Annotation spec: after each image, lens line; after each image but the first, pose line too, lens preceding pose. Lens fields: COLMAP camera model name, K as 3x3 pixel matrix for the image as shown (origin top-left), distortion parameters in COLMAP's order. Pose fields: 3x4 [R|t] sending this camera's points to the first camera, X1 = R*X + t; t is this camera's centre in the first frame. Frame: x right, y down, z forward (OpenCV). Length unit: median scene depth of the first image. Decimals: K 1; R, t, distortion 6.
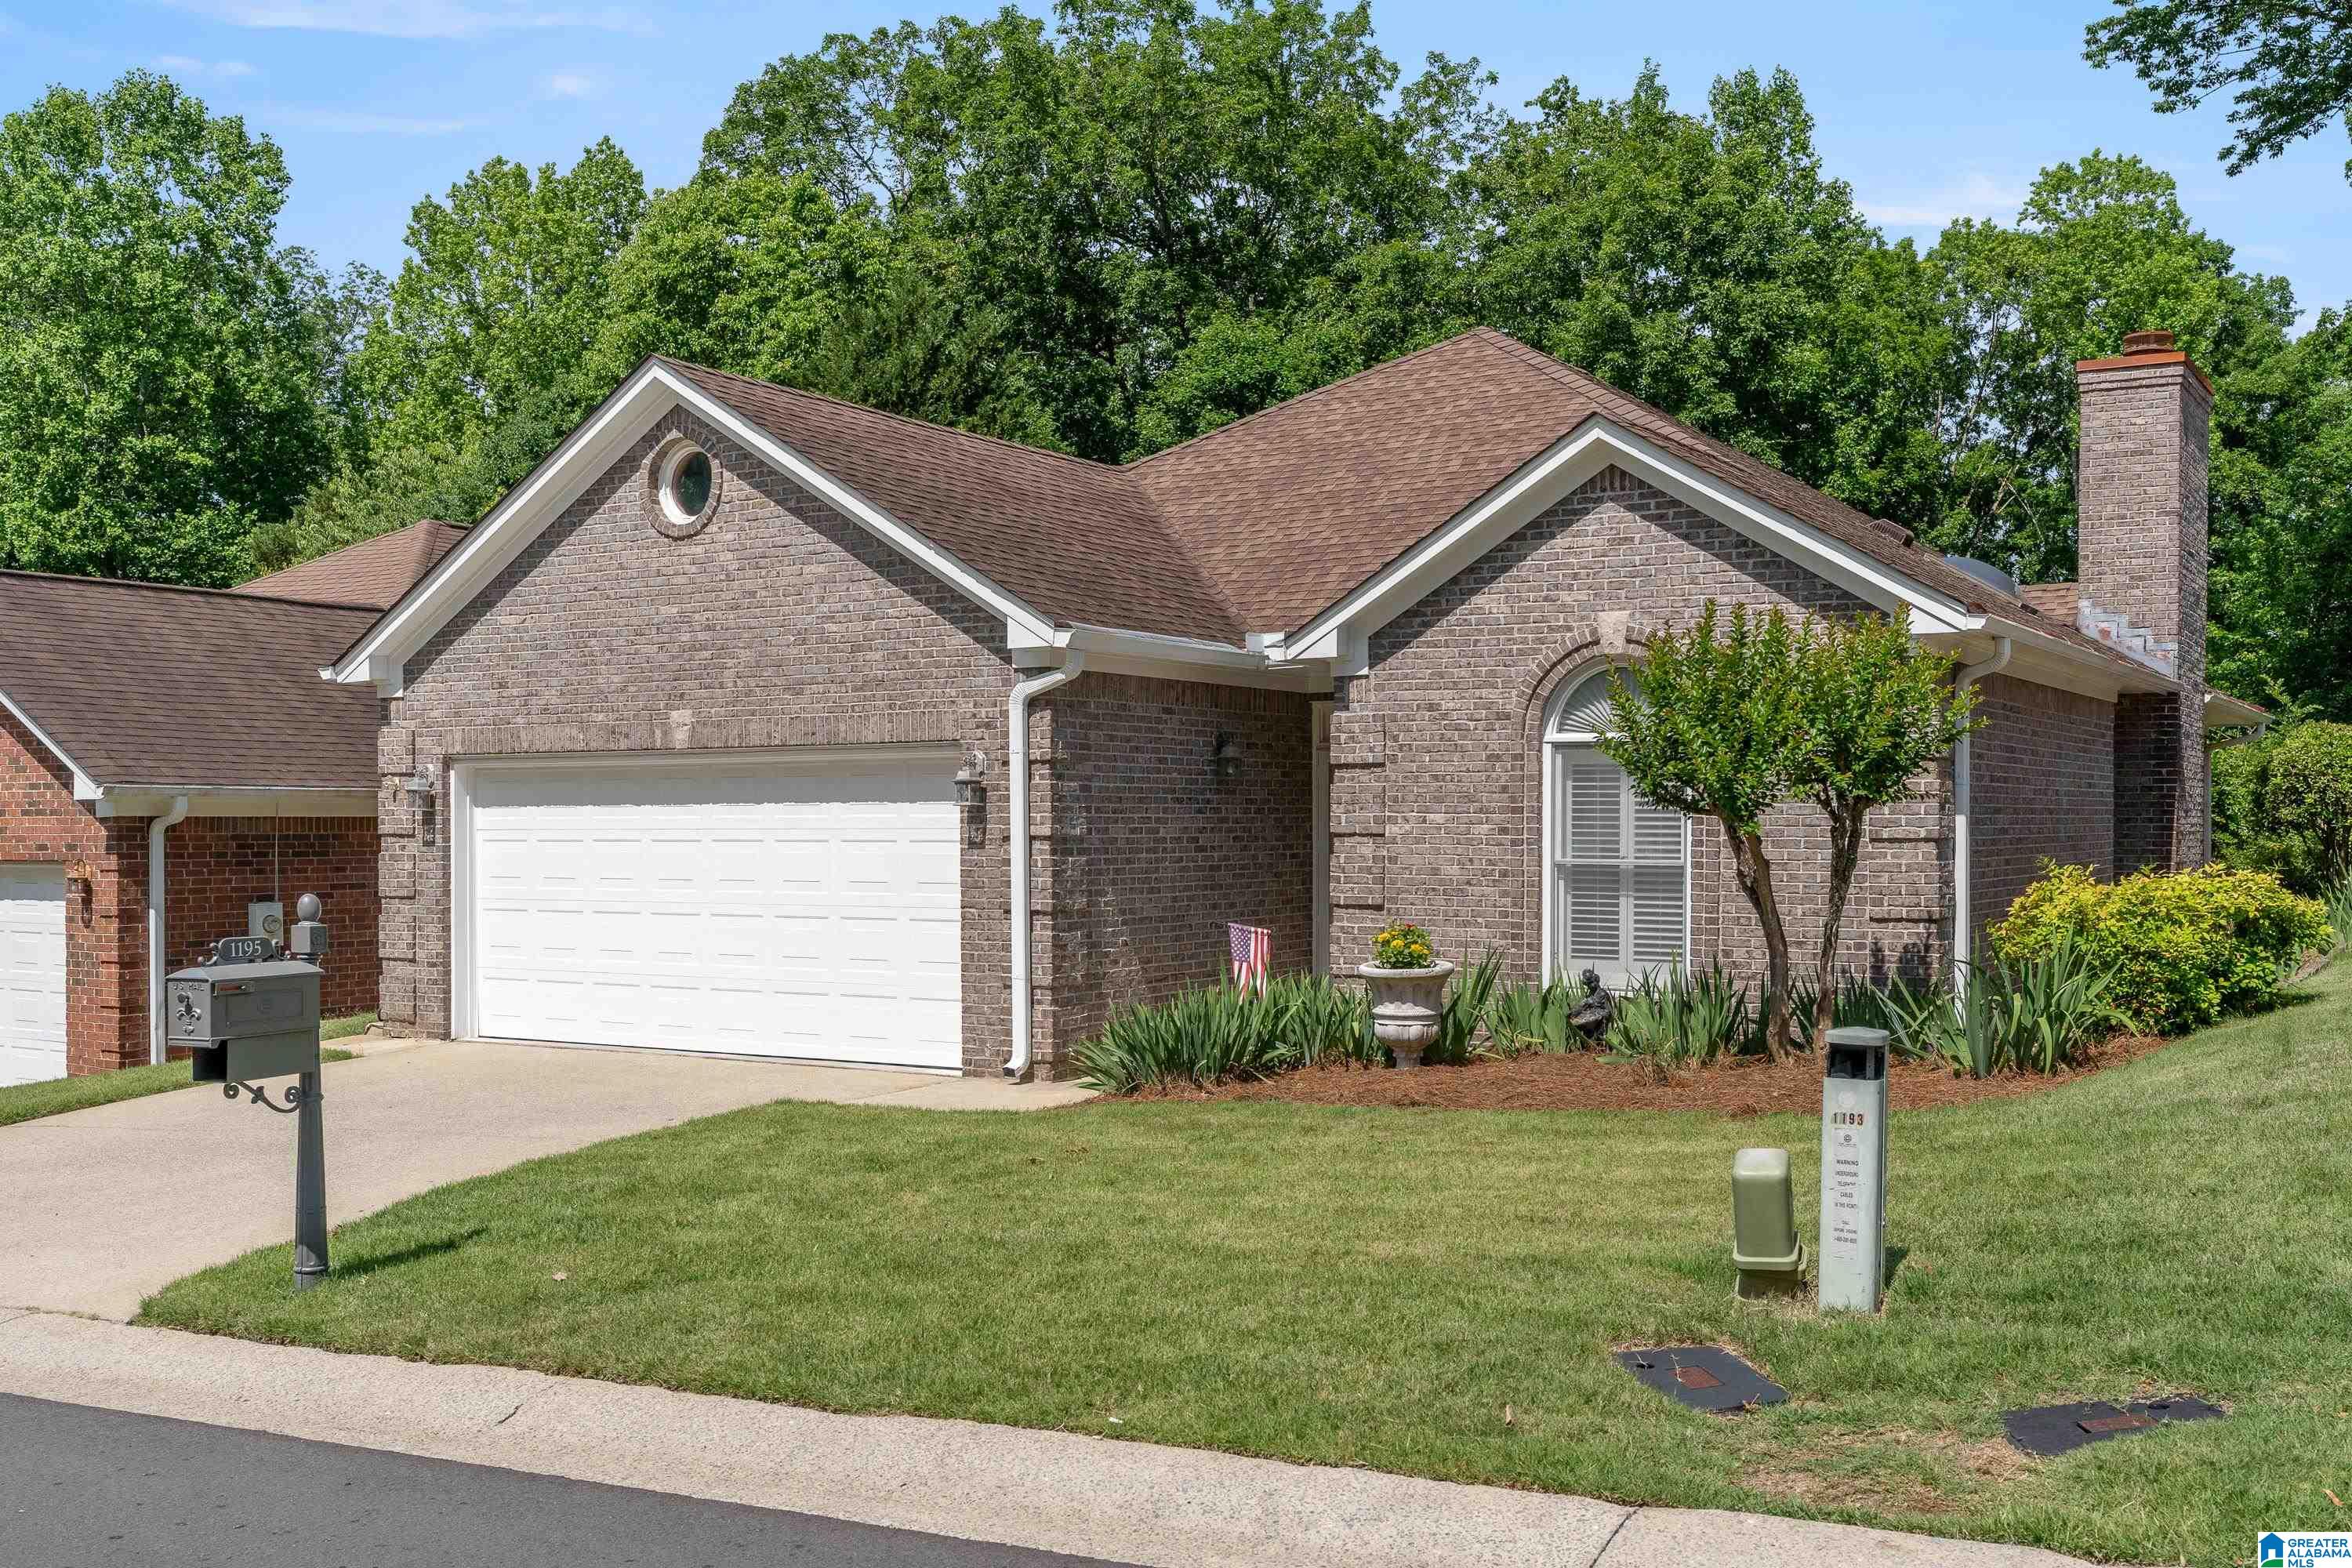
lens RADIAL K [[2271.9, 0, 1174.2], [0, 2271.9, 780.9], [0, 0, 1]] dist [-0.006673, 0.000000]
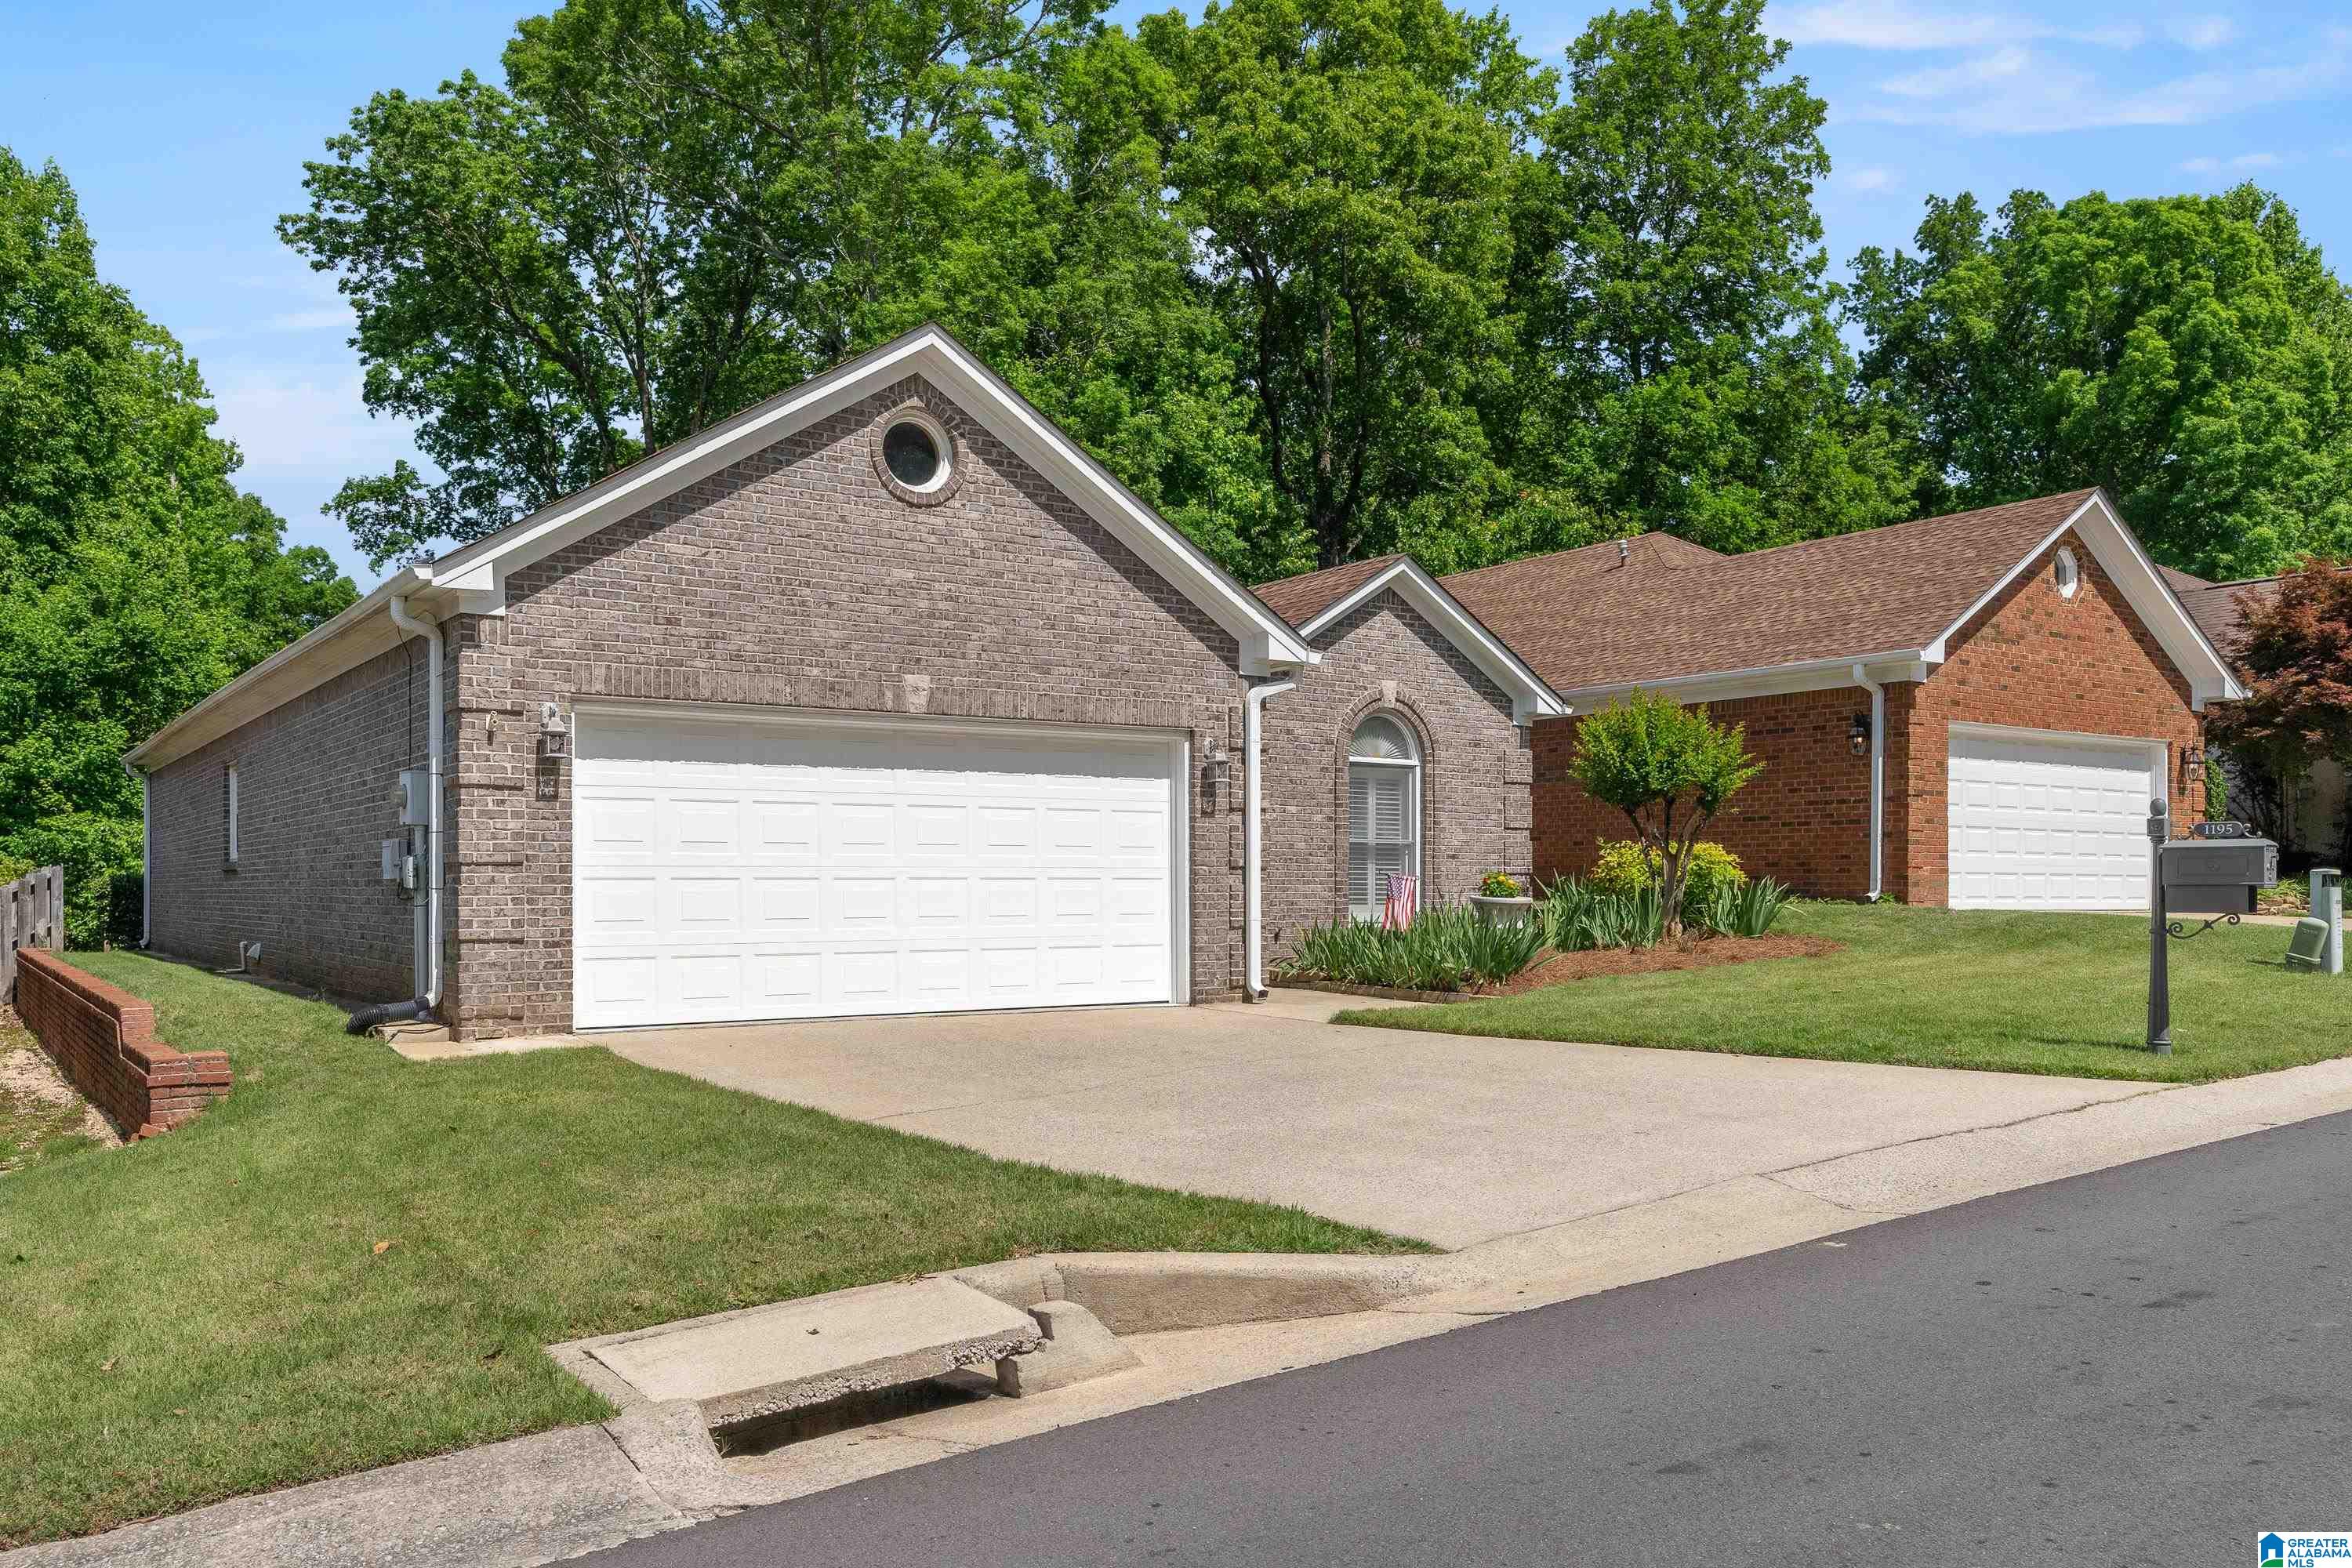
lens RADIAL K [[1824.9, 0, 1100.6], [0, 1824.9, 838.8], [0, 0, 1]] dist [0.002642, 0.004287]
pose [[0.414617, 0.027106, 0.909592, -0.942298], [-0.014488, 0.999626, -0.023185, 0.060936], [-0.909881, -0.003565, 0.414854, 0.601181]]
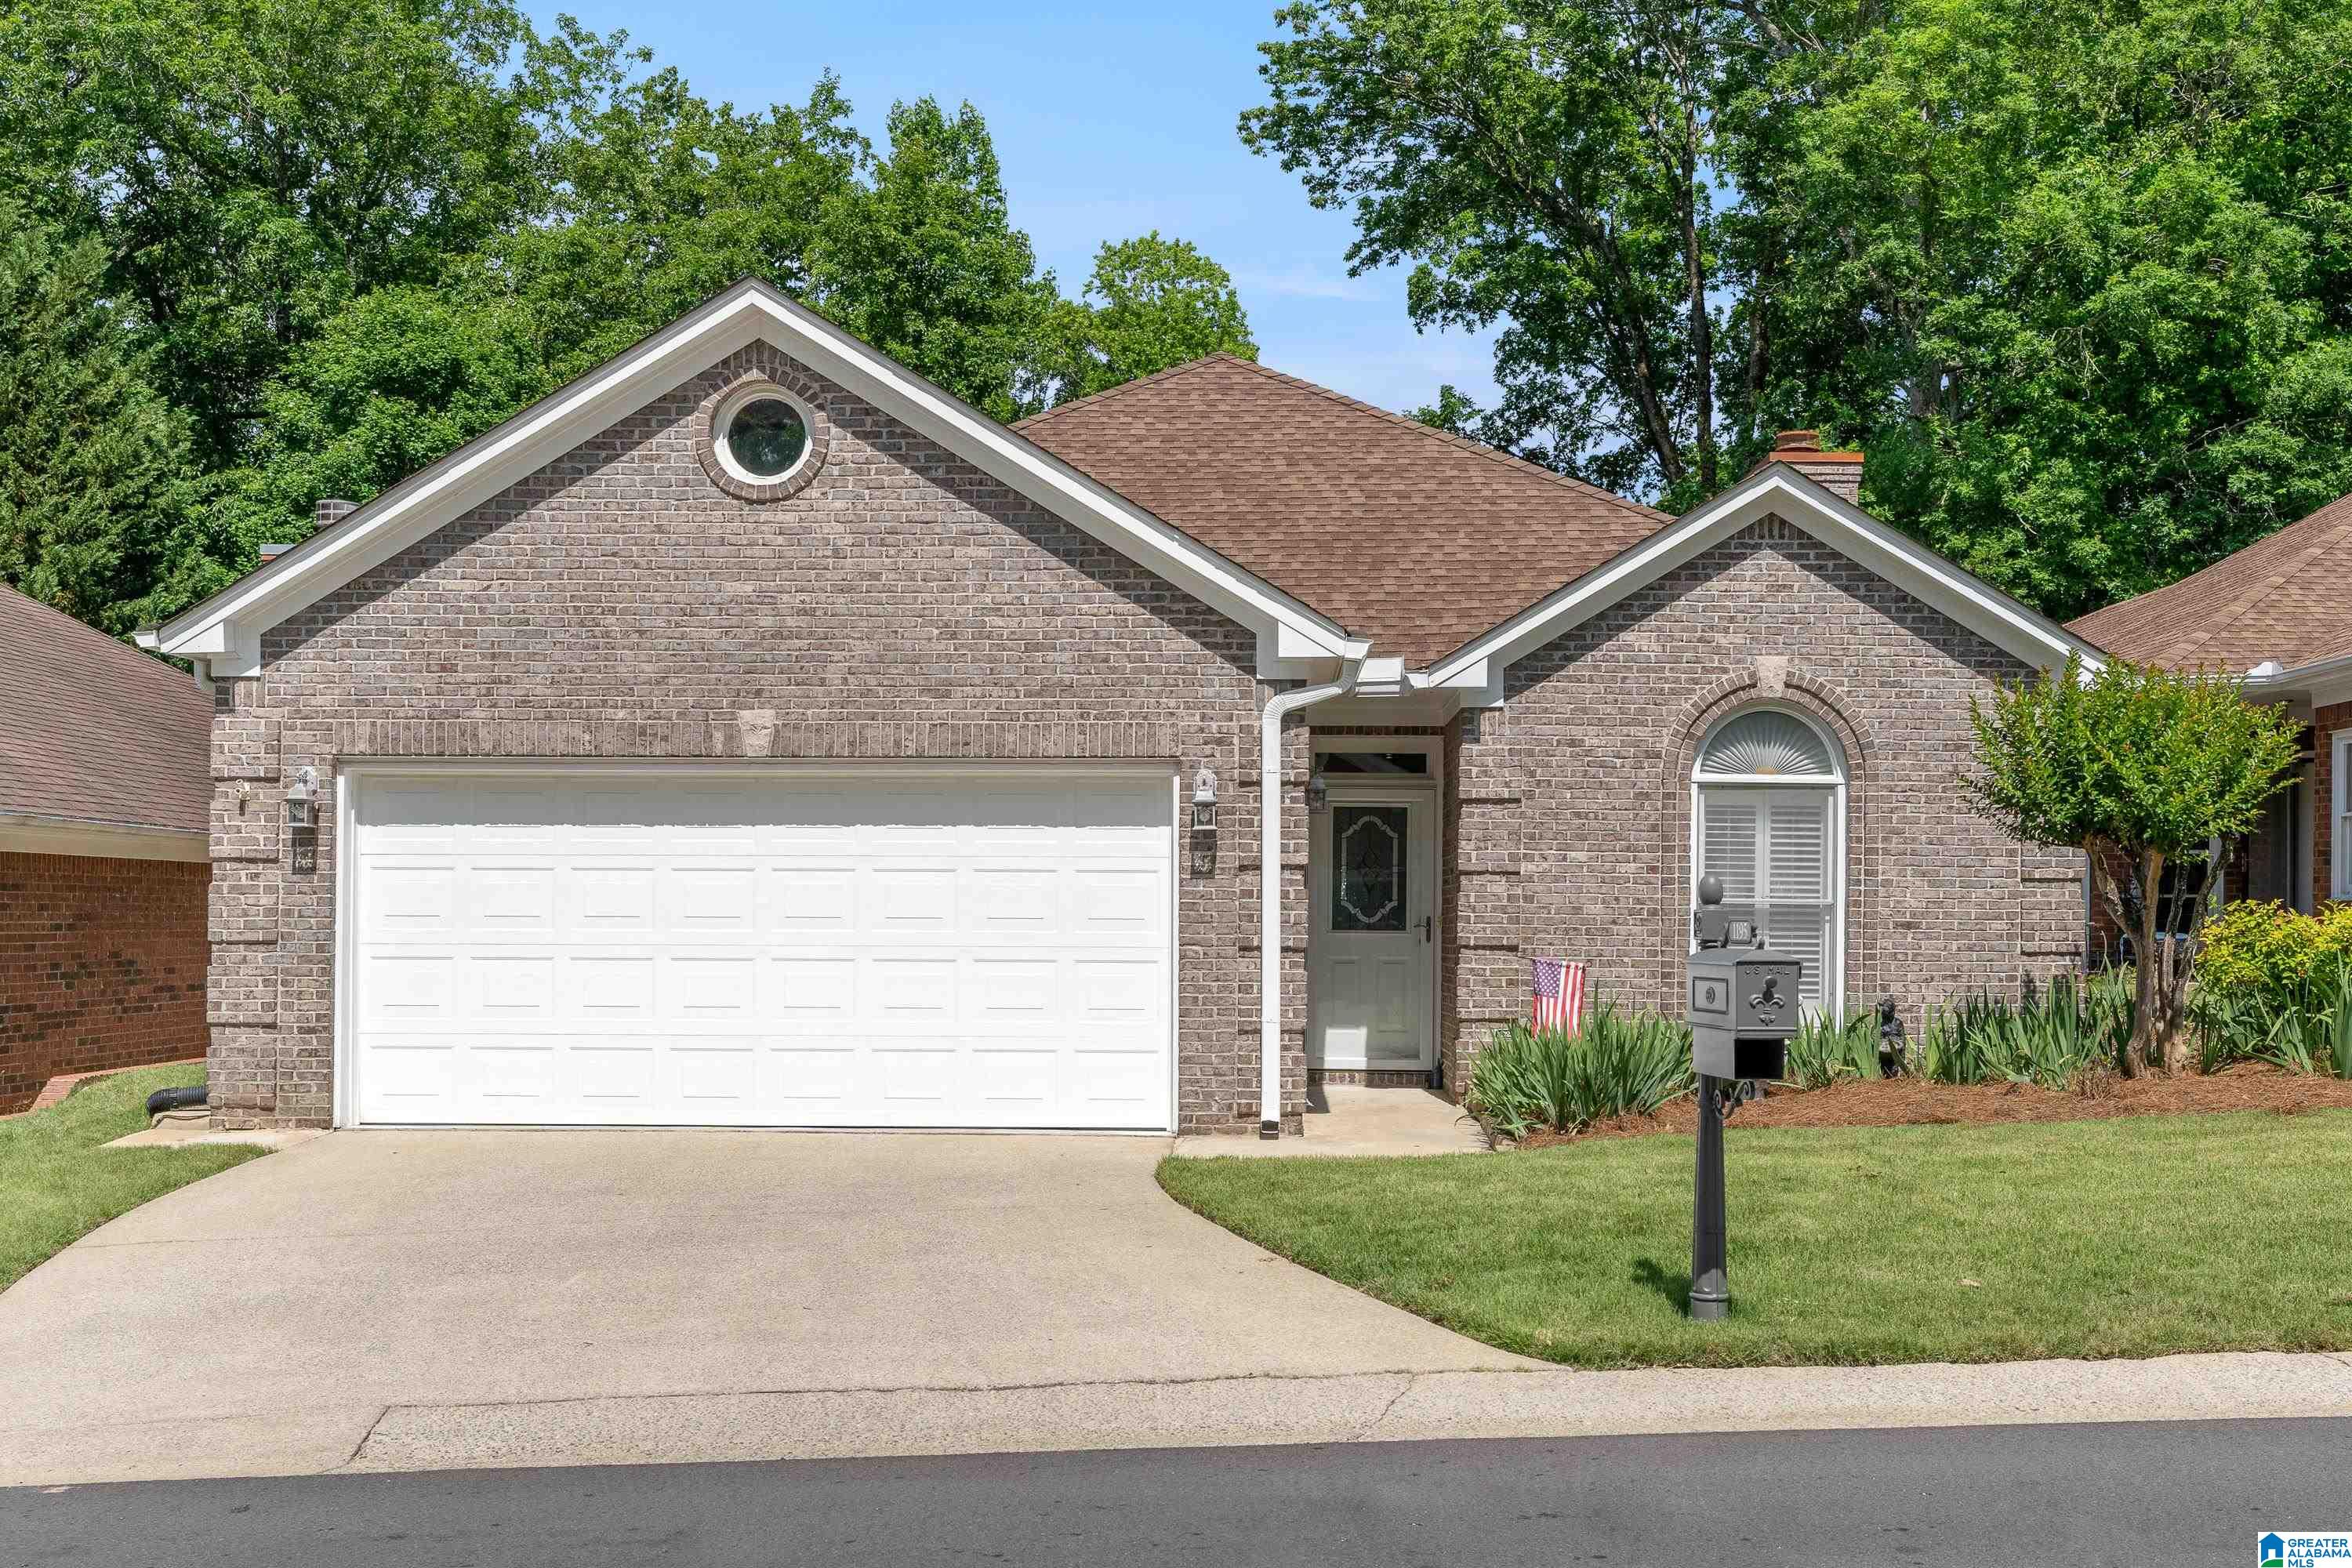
lens RADIAL K [[2554.7, 0, 1183.3], [0, 2554.7, 804.6], [0, 0, 1]] dist [0.002862, 0.000000]
pose [[0.864442, 0.030536, 0.501804, -0.559361], [-0.017228, 0.999367, -0.031137, 0.030012], [-0.502437, 0.018271, 0.864421, 0.126065]]
